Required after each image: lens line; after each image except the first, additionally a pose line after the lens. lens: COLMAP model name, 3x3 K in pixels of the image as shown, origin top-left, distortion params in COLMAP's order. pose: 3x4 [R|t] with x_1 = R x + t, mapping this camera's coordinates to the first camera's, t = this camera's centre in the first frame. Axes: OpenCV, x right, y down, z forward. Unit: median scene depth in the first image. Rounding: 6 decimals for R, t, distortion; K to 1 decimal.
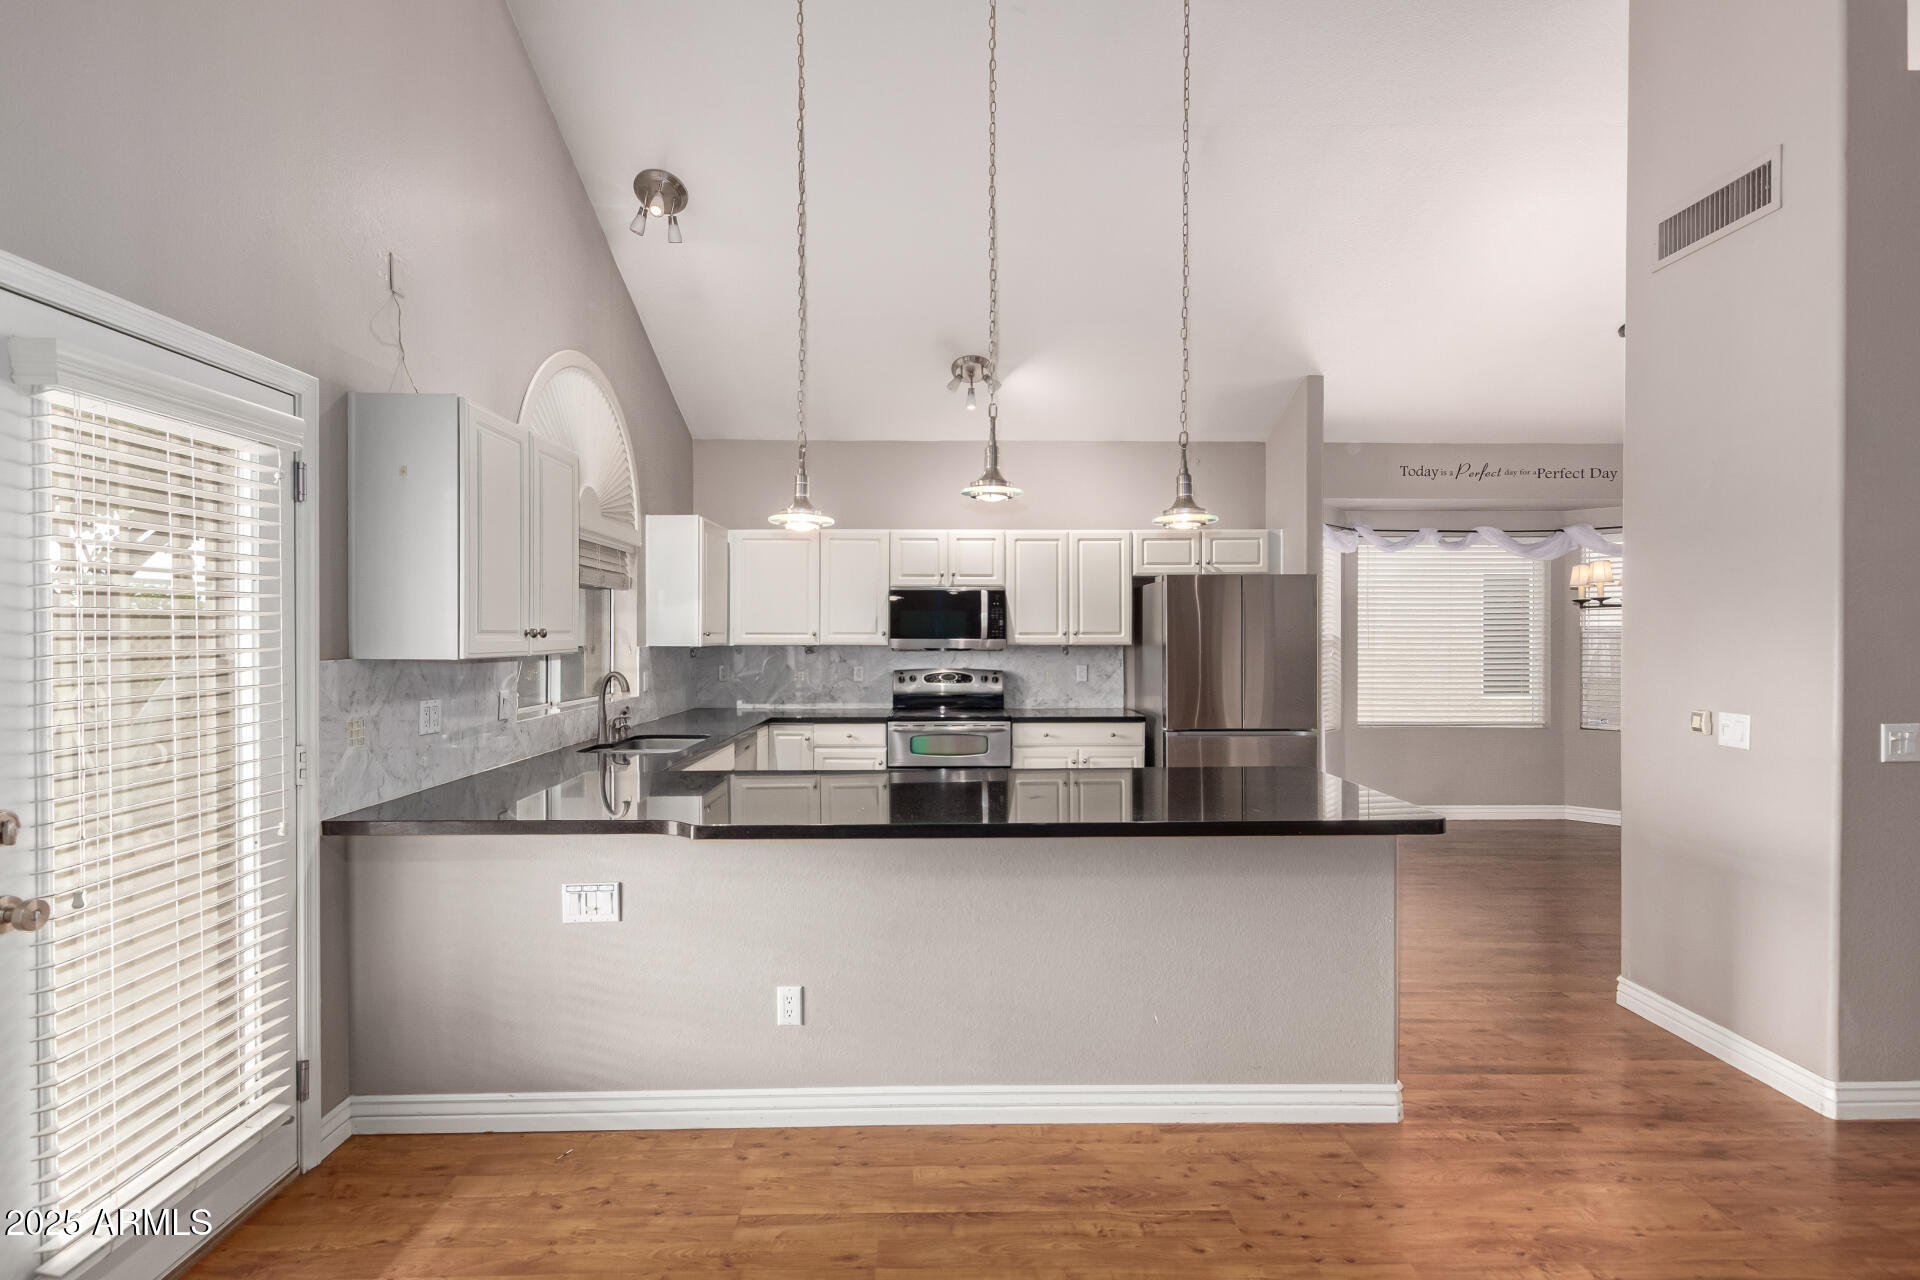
lens RADIAL K [[892.0, 0, 954.8], [0, 892.0, 644.0], [0, 0, 1]] dist [0.001449, 0.000053]
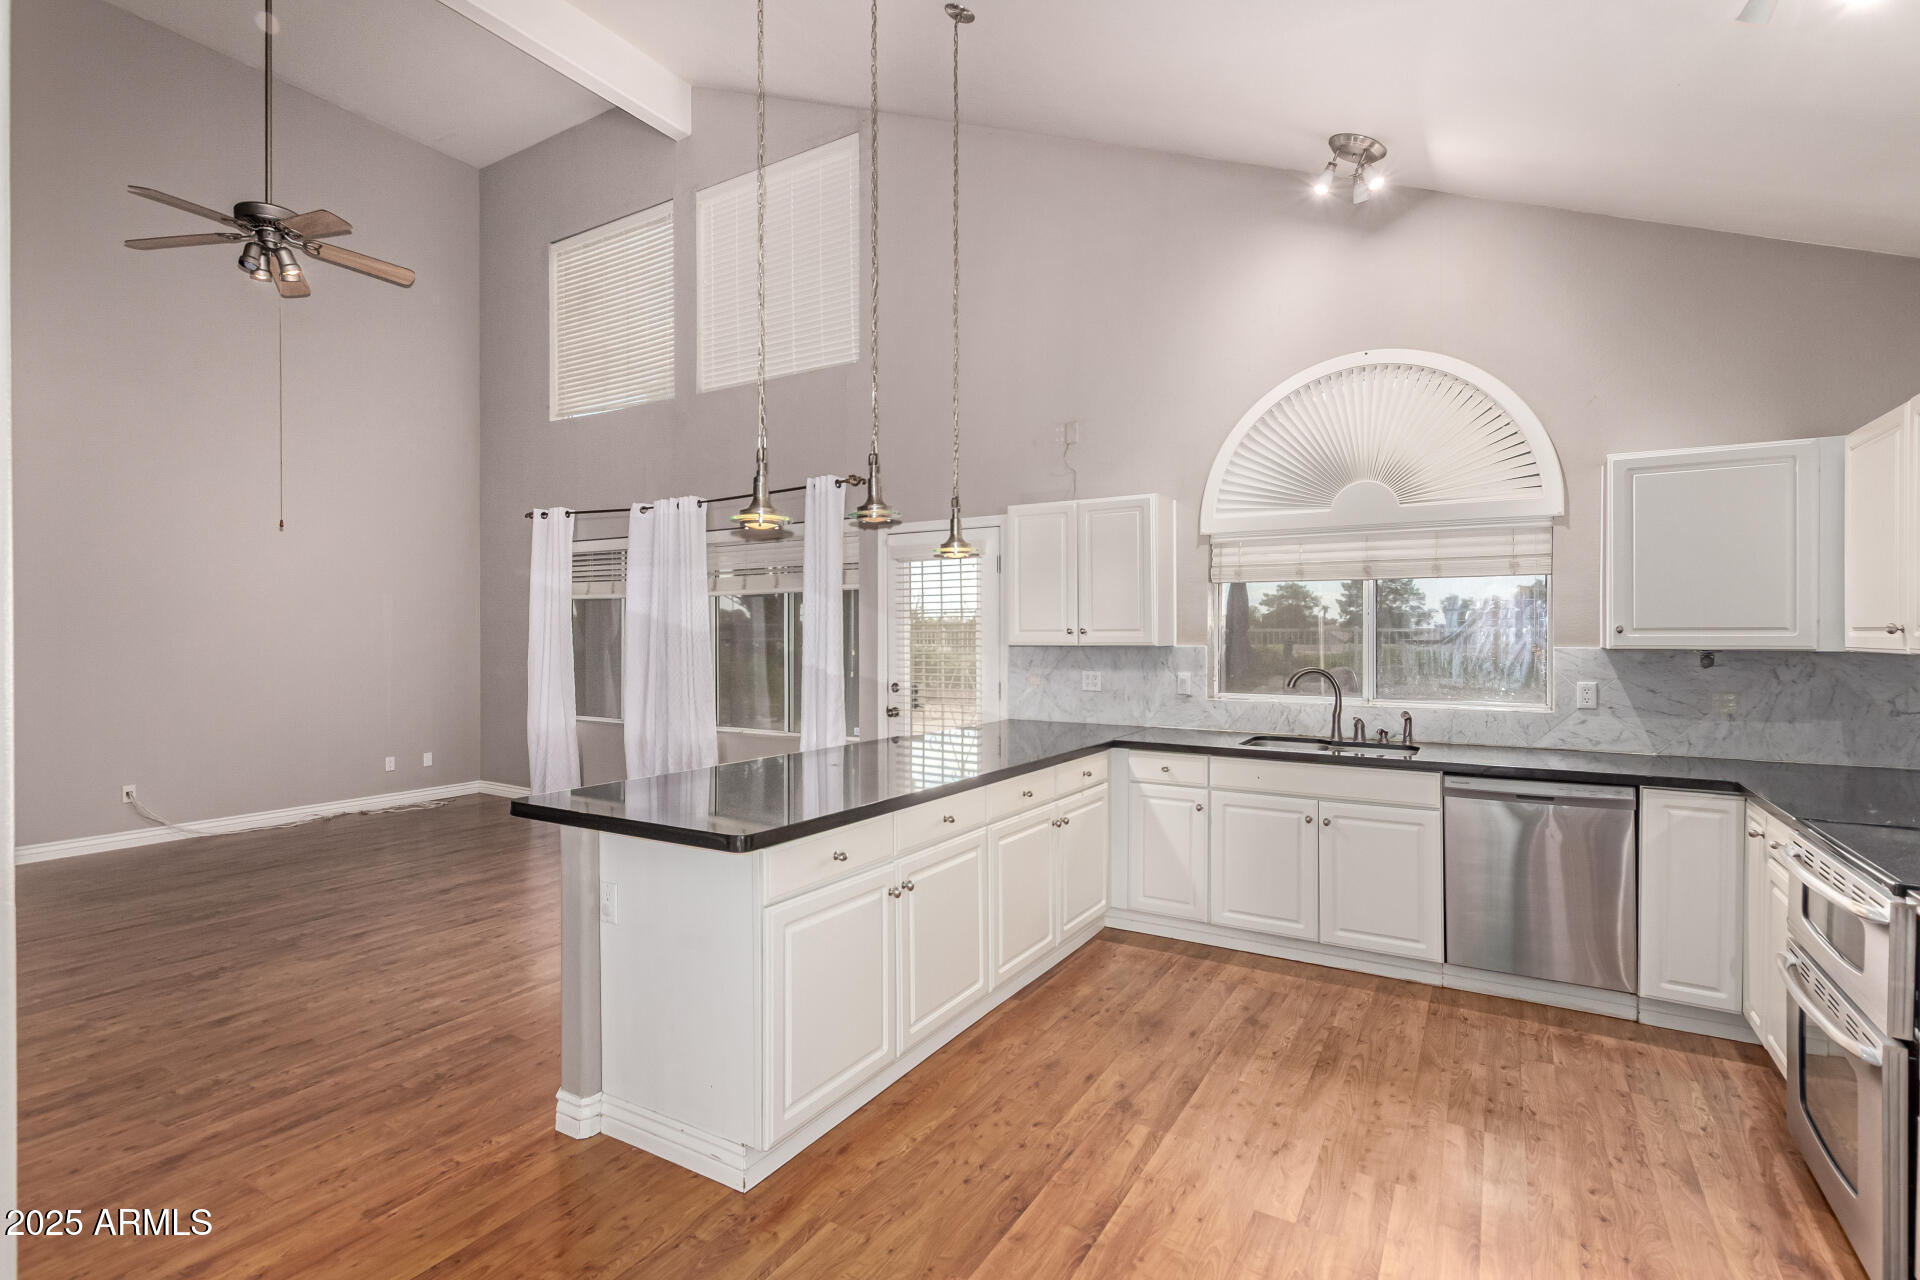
lens RADIAL K [[891.5, 0, 955.3], [0, 891.5, 631.2], [0, 0, 1]] dist [0.003718, 0.000073]
pose [[-0.532812, 0.000494, -0.846234, 0.479882], [-0.006839, 0.999965, 0.004890, -0.009473], [0.846206, 0.008393, -0.532790, 0.826595]]
